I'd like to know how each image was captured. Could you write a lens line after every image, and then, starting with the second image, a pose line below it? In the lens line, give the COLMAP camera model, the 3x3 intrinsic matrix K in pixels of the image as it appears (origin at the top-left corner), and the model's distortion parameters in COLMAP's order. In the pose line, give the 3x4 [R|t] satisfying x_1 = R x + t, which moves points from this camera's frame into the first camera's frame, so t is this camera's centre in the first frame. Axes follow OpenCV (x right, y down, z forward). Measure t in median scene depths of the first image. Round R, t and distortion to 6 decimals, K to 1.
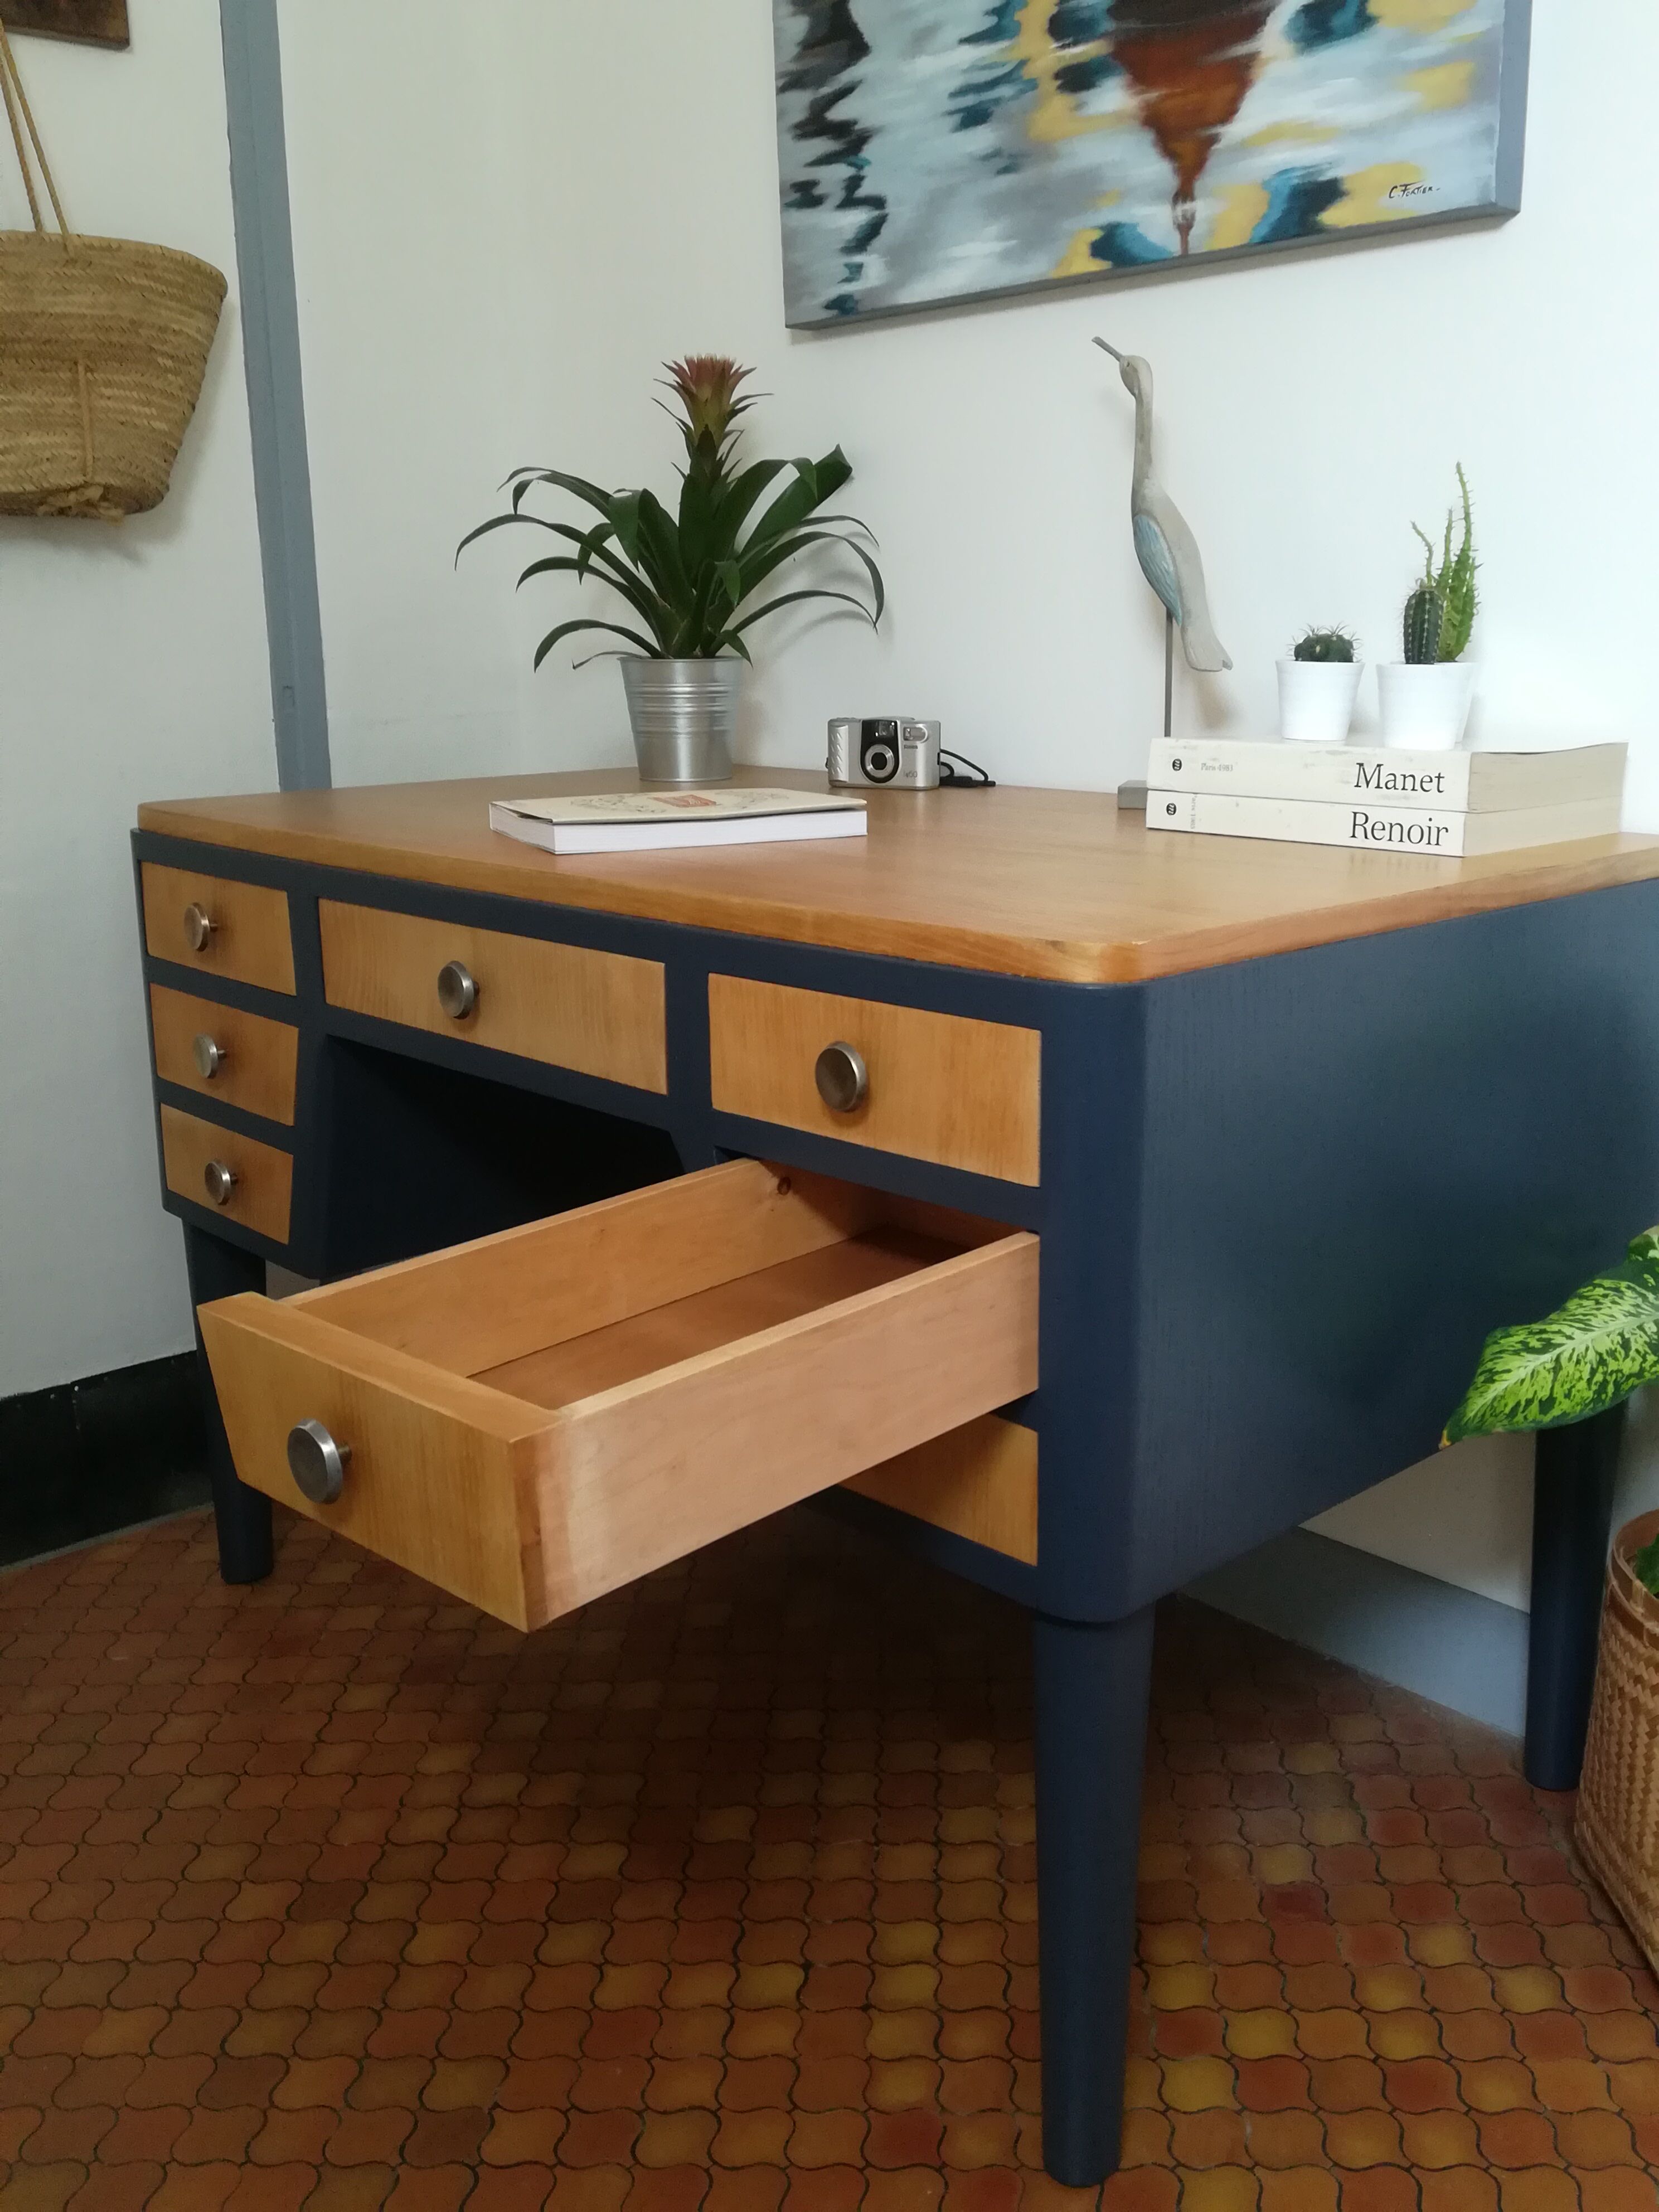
lens RADIAL K [[2000.5, 0, 831.7], [0, 2000.5, 1115.2], [0, 0, 1]] dist [0.044302, -0.069852]
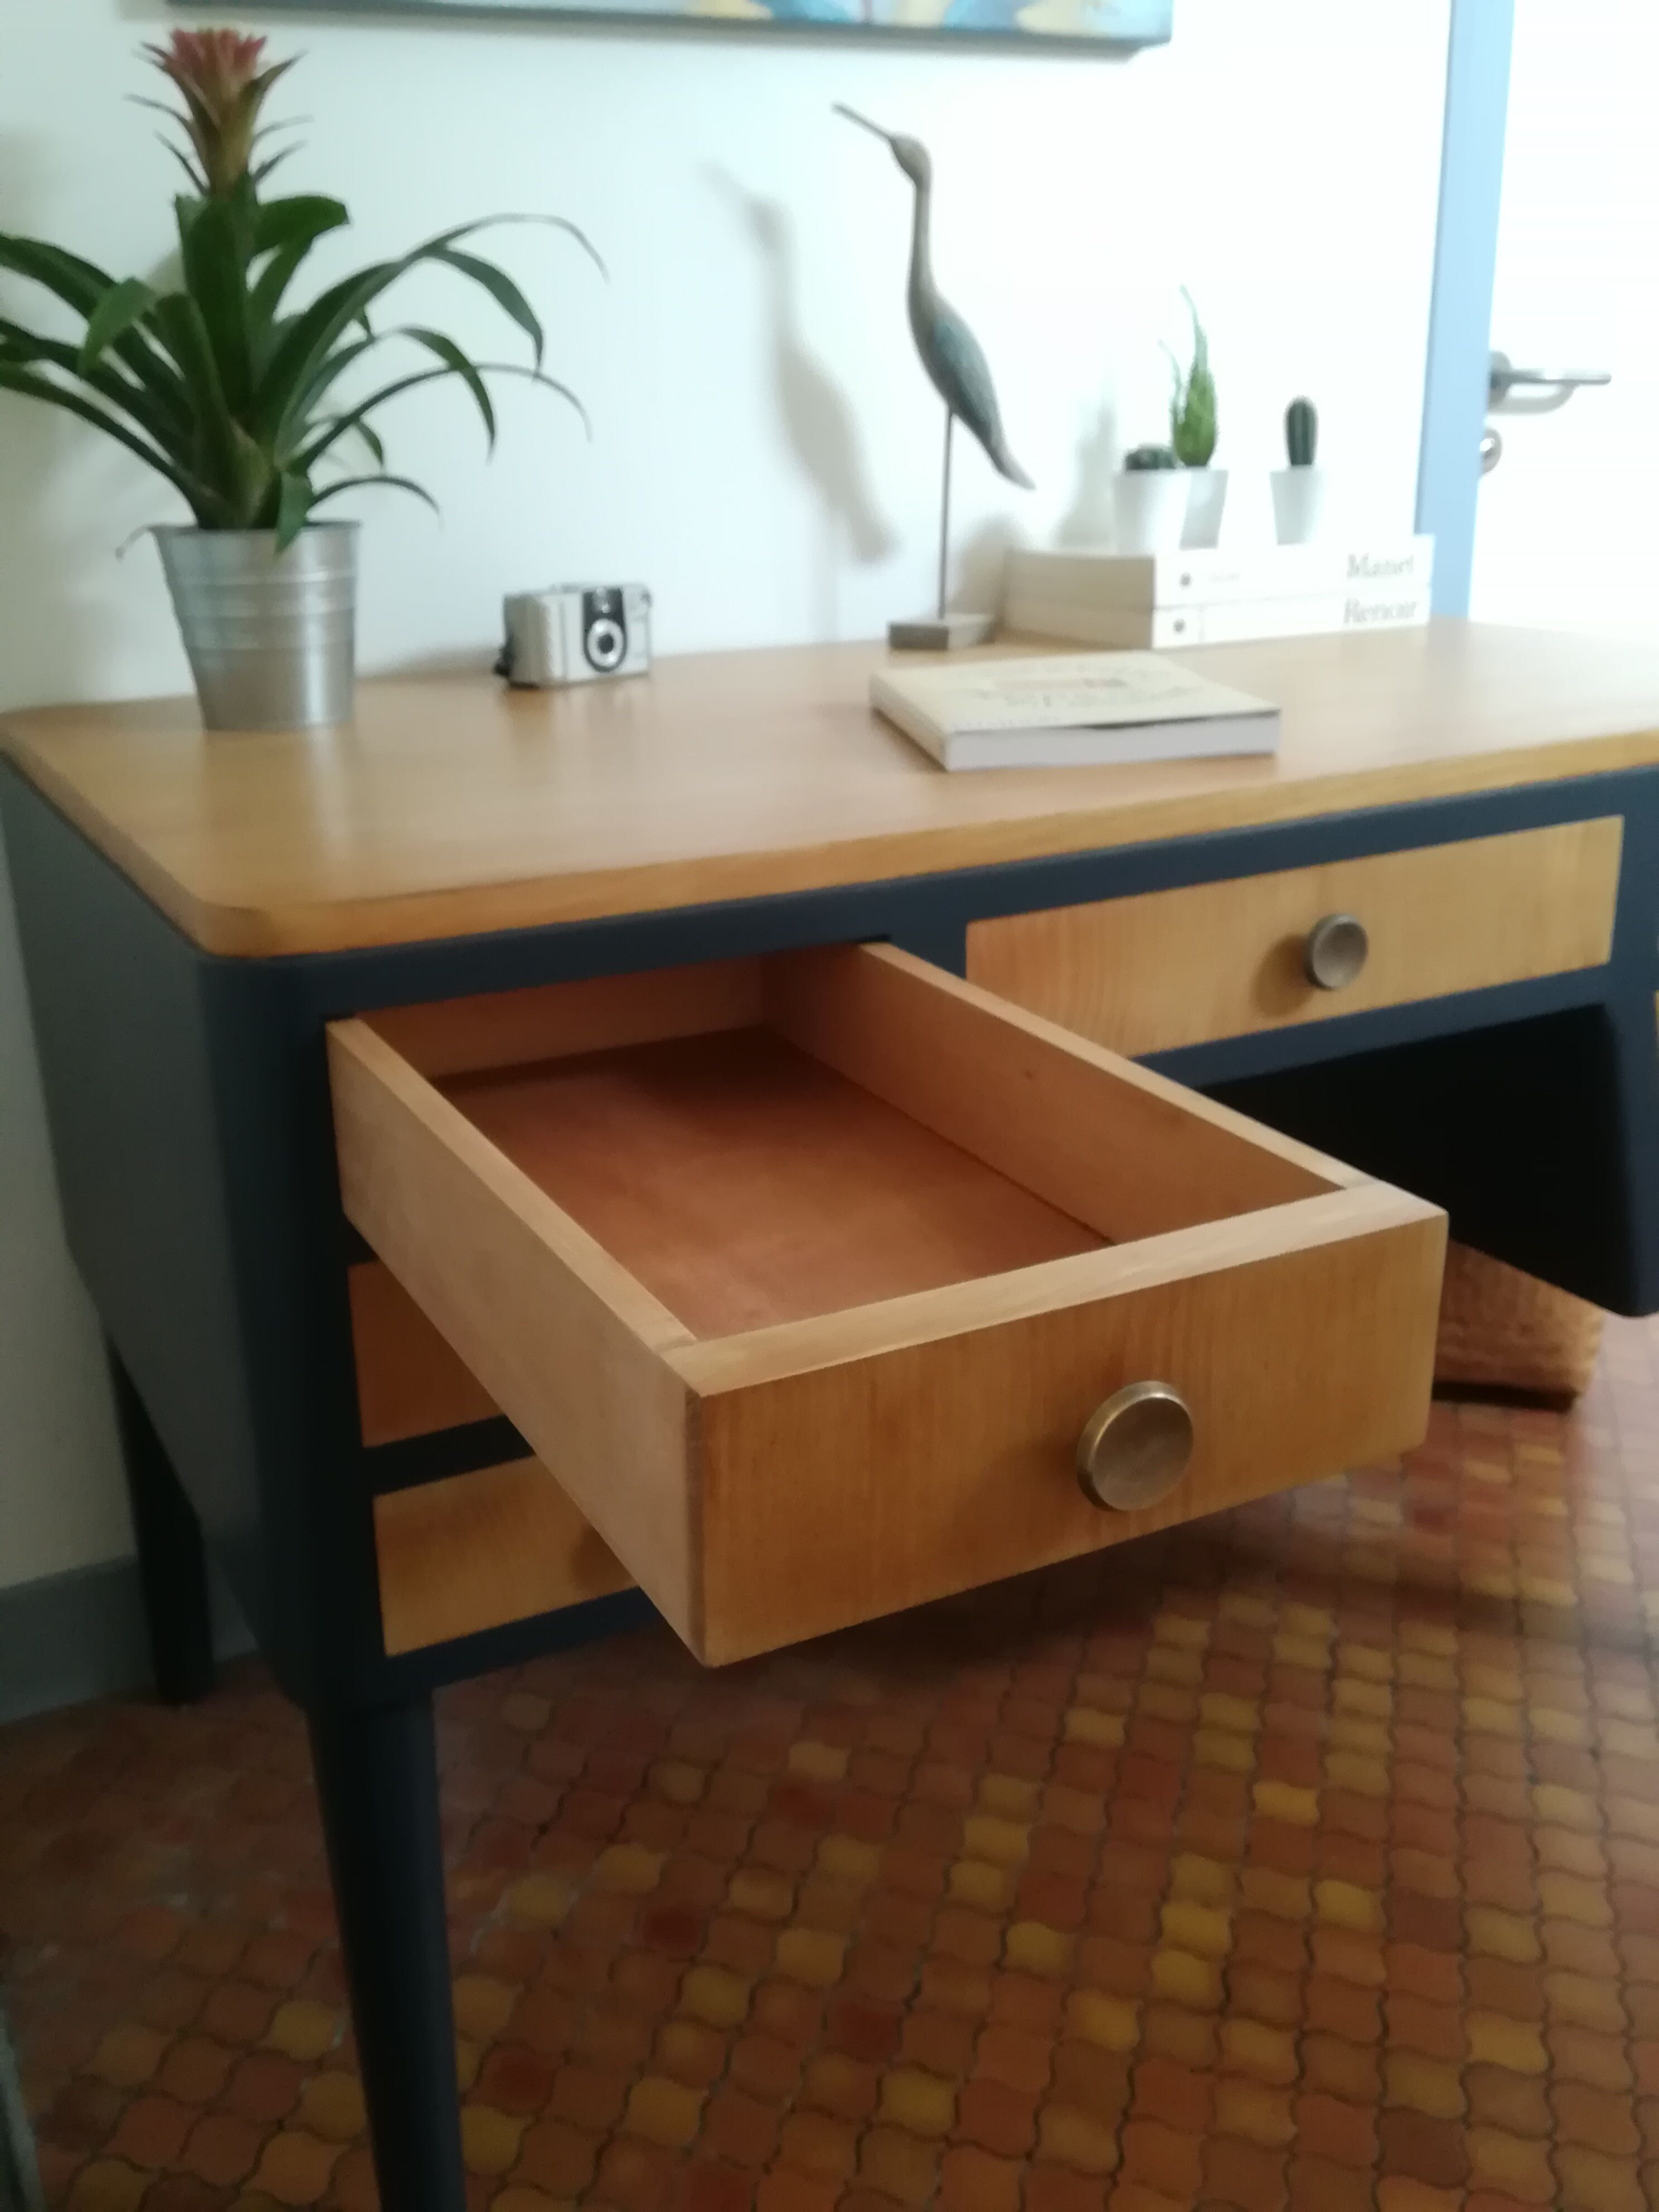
lens RADIAL K [[2049.2, 0, 829.5], [0, 2049.2, 1106.0], [0, 0, 1]] dist [0.034758, -0.072921]
pose [[0.263270, -0.316672, 0.911267, -0.825866], [0.257837, 0.933326, 0.249847, -0.215878], [-0.929628, 0.169181, 0.327366, 0.814087]]
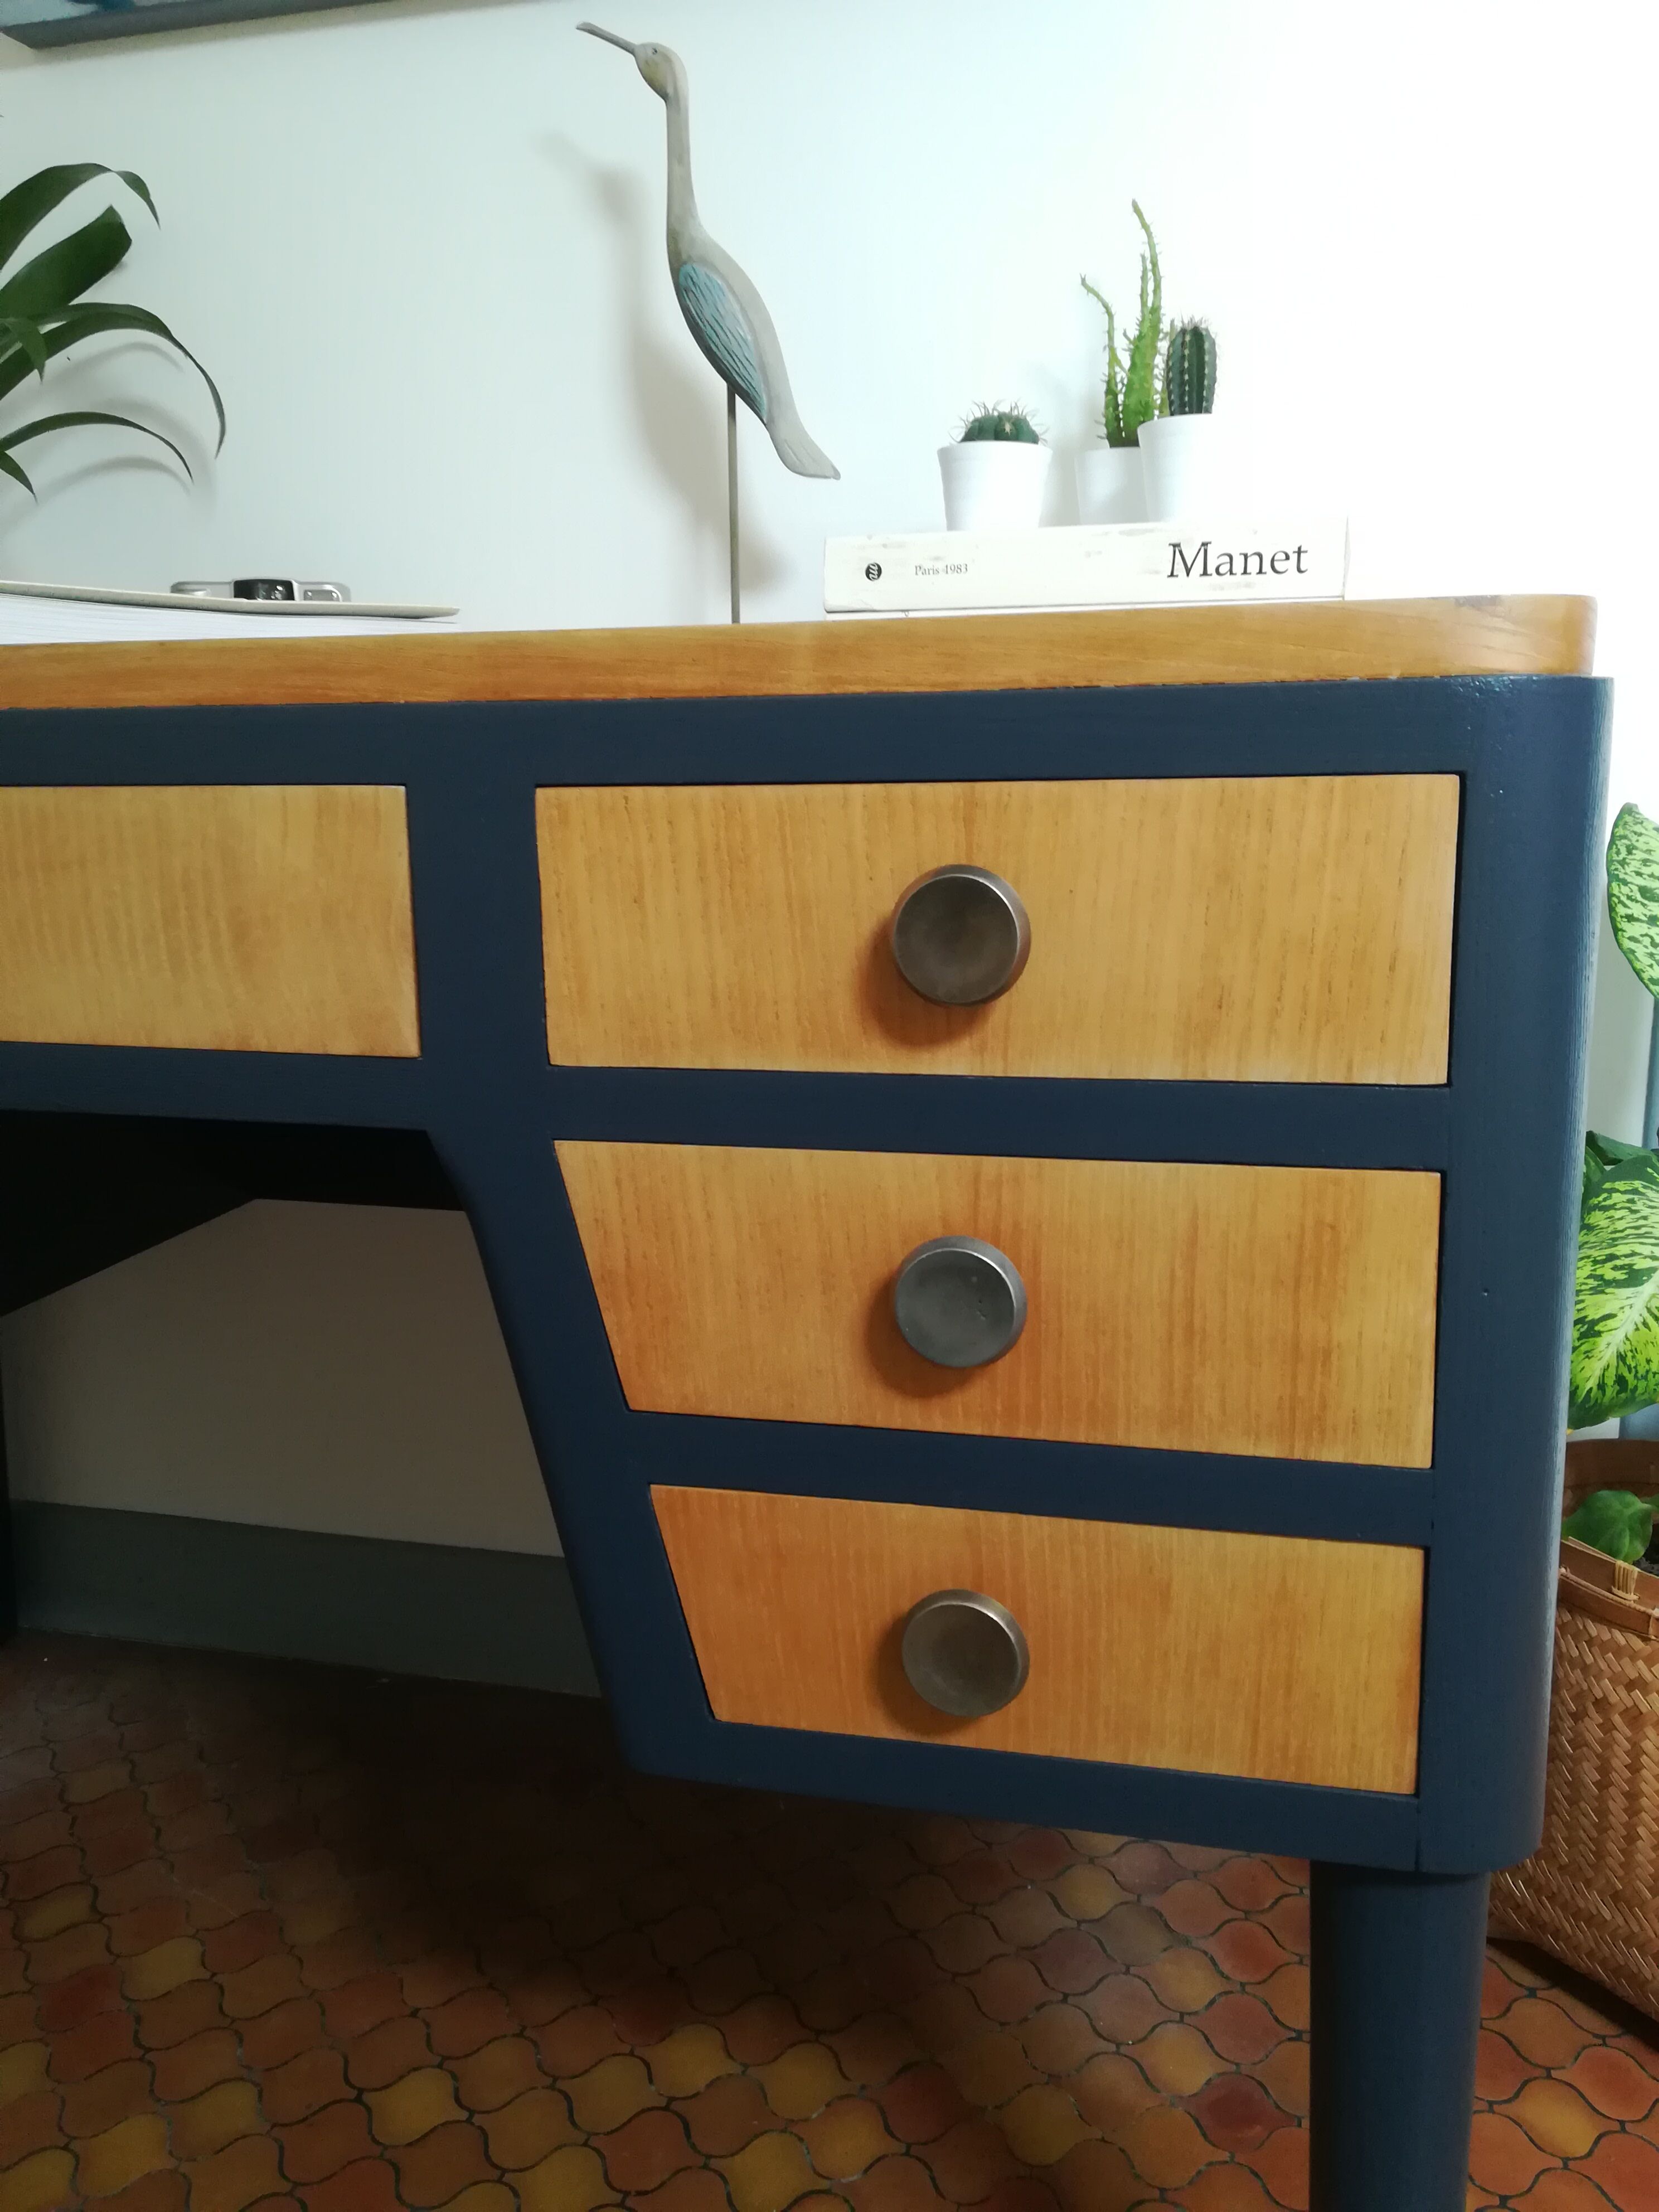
lens RADIAL K [[1827.0, 0, 827.3], [0, 1827.0, 1109.7], [0, 0, 1]] dist [0.046277, -0.075095]
pose [[0.845854, -0.108596, 0.522243, -0.186497], [0.133650, 0.990974, -0.010402, 0.016944], [-0.516399, 0.078597, 0.852733, 0.438576]]
